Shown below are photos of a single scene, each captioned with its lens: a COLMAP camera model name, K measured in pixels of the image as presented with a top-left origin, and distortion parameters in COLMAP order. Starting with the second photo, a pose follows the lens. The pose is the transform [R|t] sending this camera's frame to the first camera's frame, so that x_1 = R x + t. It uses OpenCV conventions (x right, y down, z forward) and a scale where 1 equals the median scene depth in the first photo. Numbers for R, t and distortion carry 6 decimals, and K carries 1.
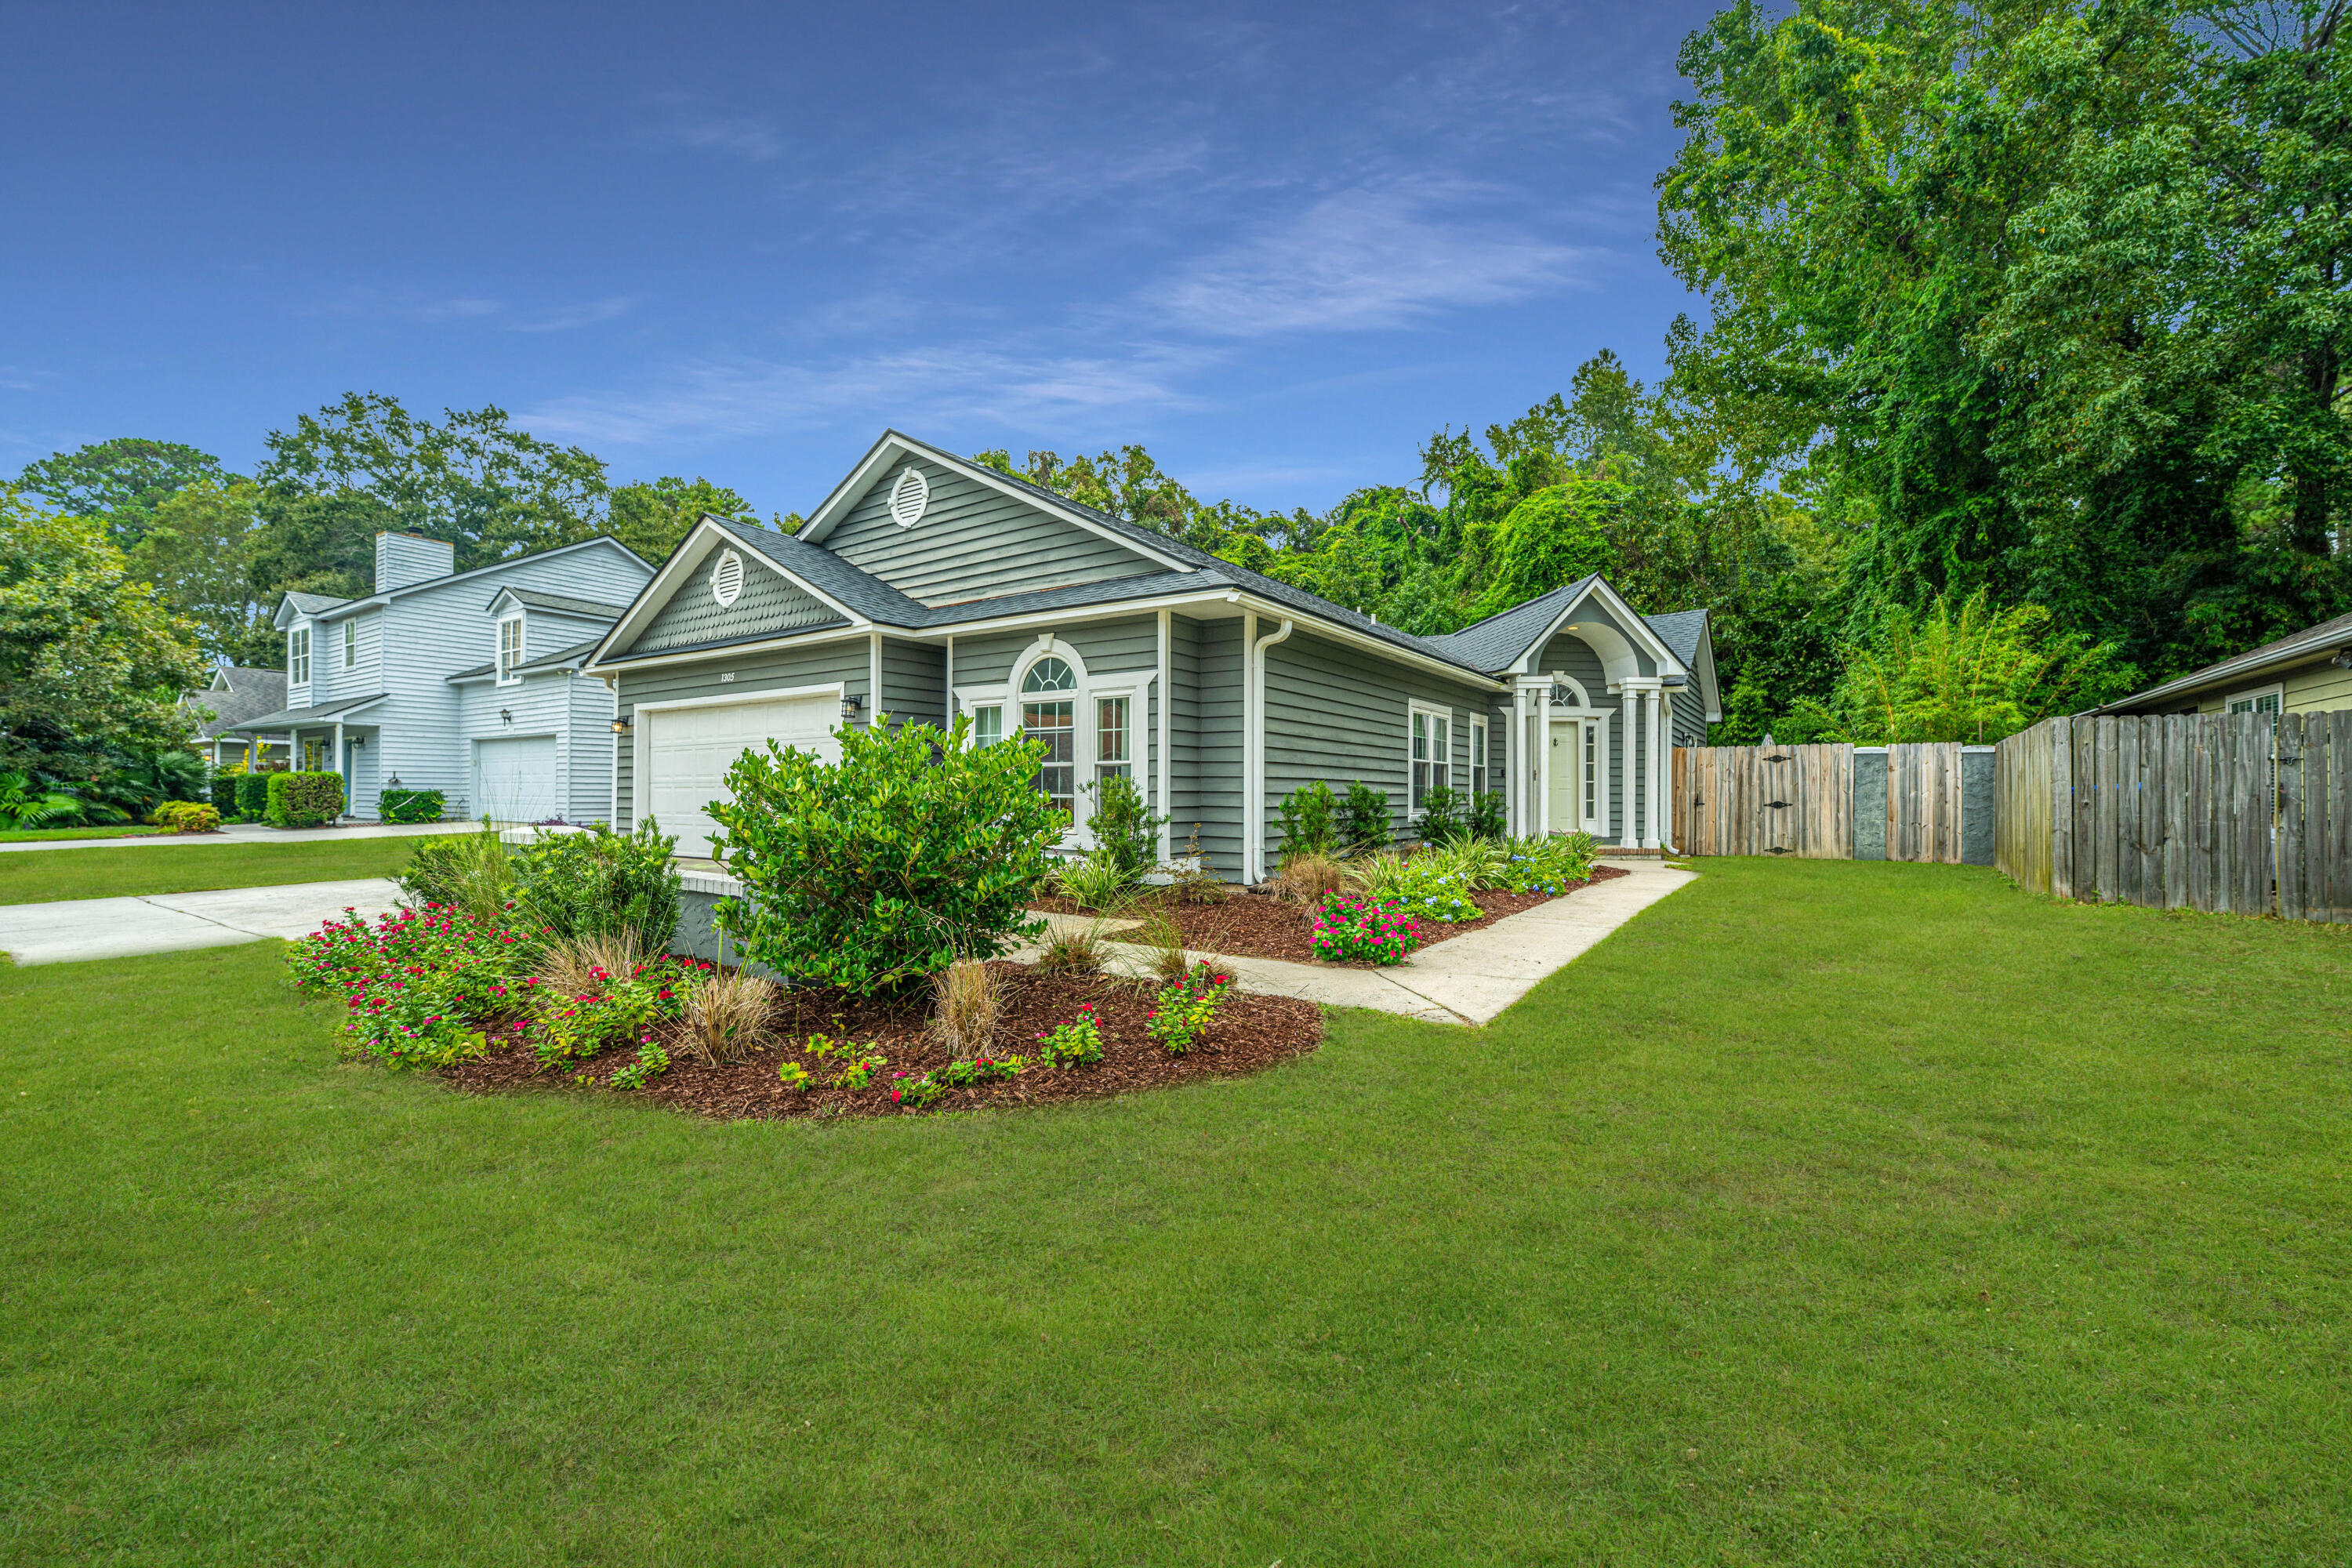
lens RADIAL K [[940.6, 0, 1176.0], [0, 940.6, 784.0], [0, 0, 1]] dist [-0.000473, 0.000008]
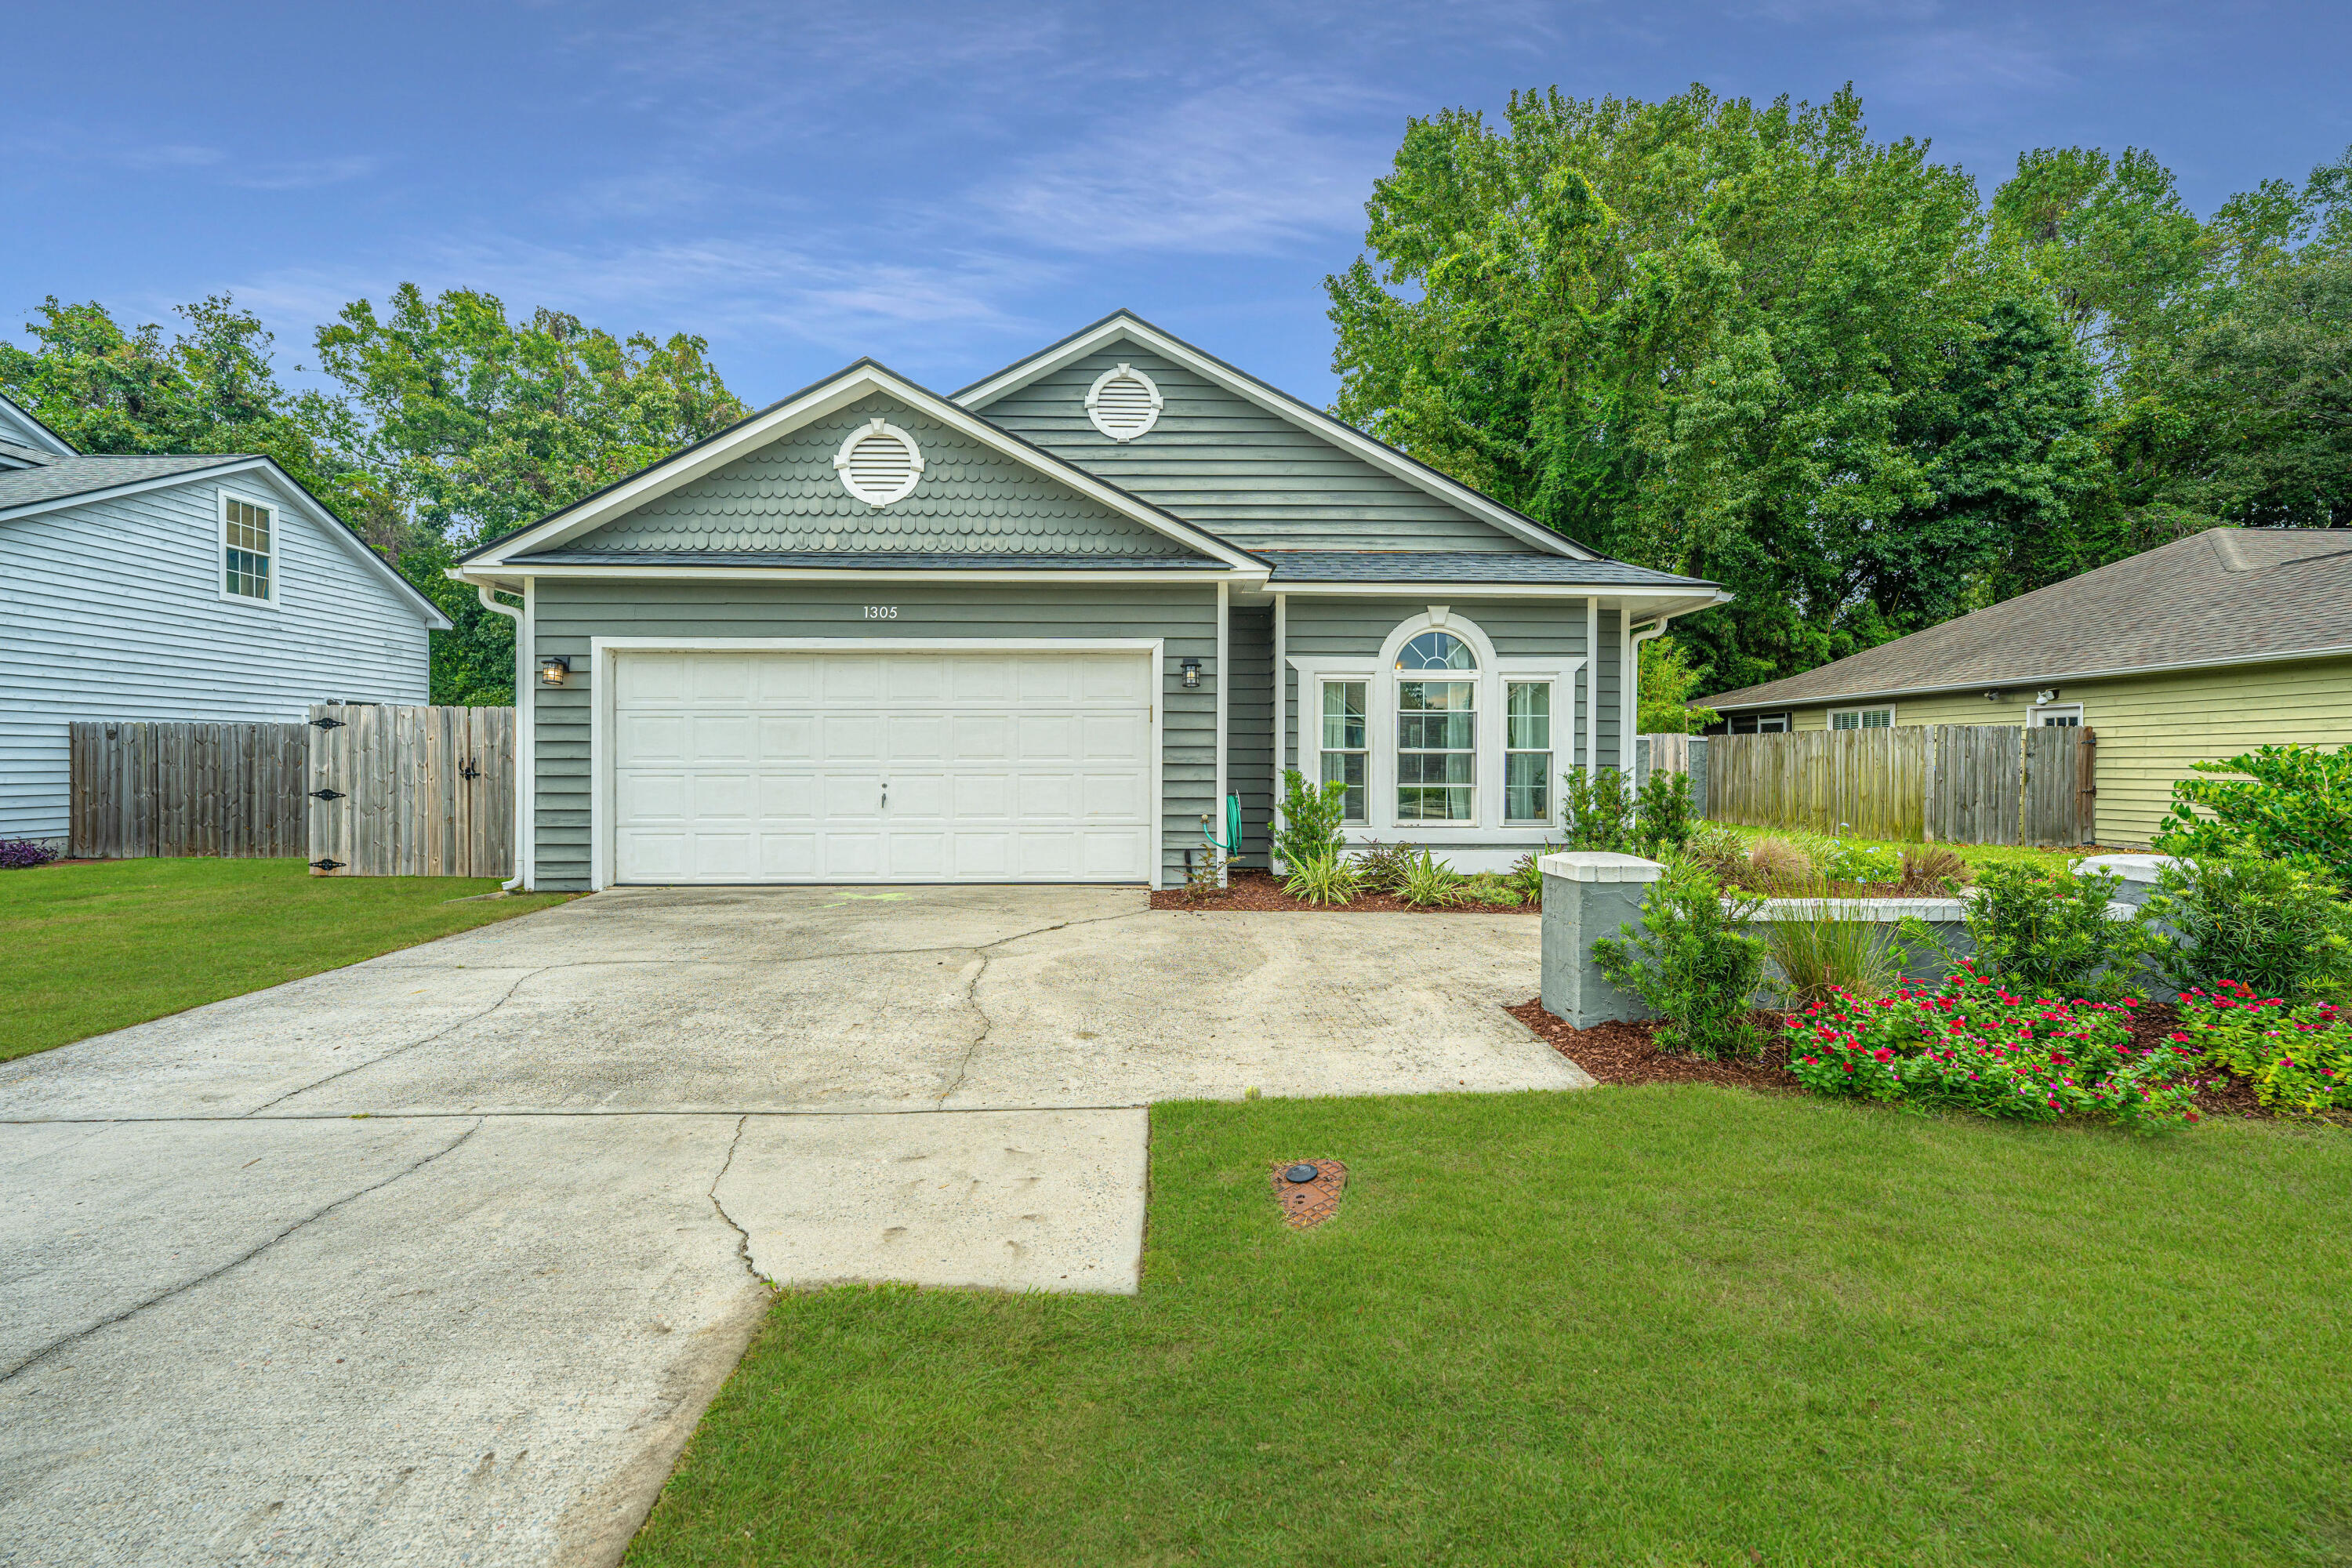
lens RADIAL K [[940.6, 0, 1176.0], [0, 940.6, 784.0], [0, 0, 1]] dist [-0.000473, 0.000008]
pose [[0.812368, -0.016501, 0.582912, -0.576719], [-0.004549, 0.999390, 0.034630, -0.012750], [-0.583127, -0.030784, 0.811797, 0.271737]]
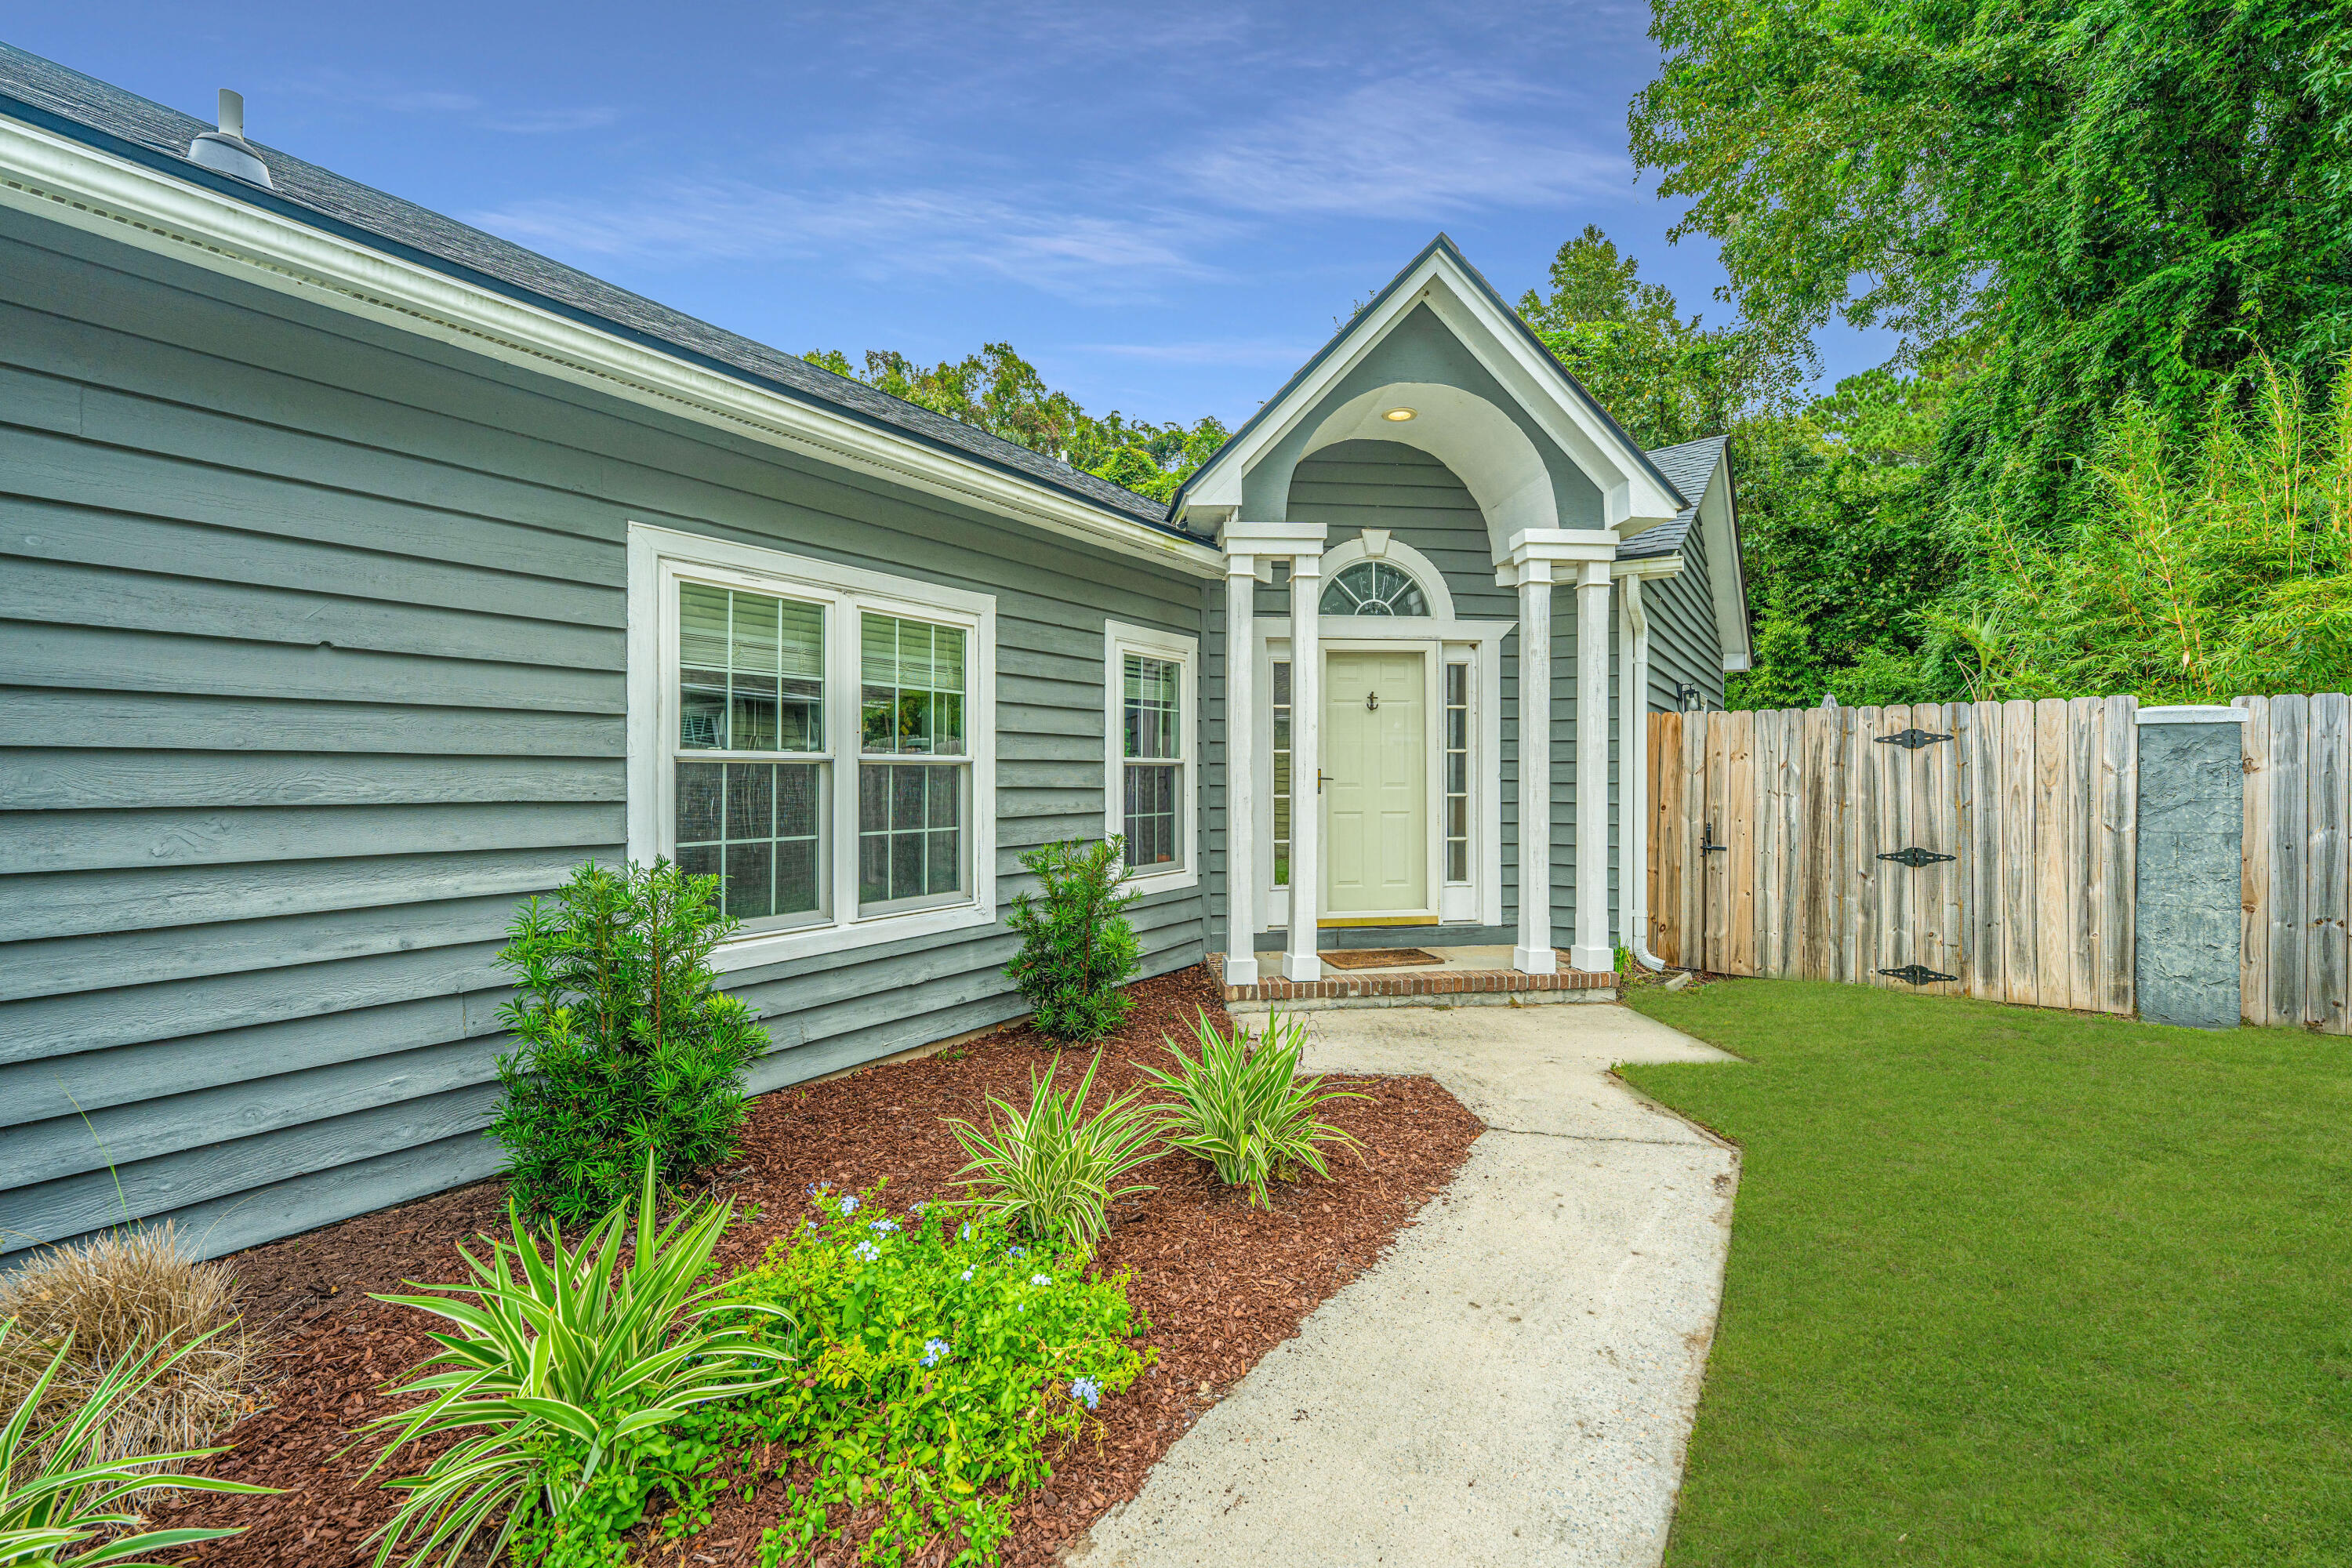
lens RADIAL K [[968.0, 0, 1178.0], [0, 968.0, 764.1], [0, 0, 1]] dist [0.000457, -0.000346]
pose [[0.999954, -0.006406, 0.007133, 0.333673], [0.006384, 0.999975, 0.003112, -0.019536], [-0.007152, -0.003066, 0.999970, 0.603990]]
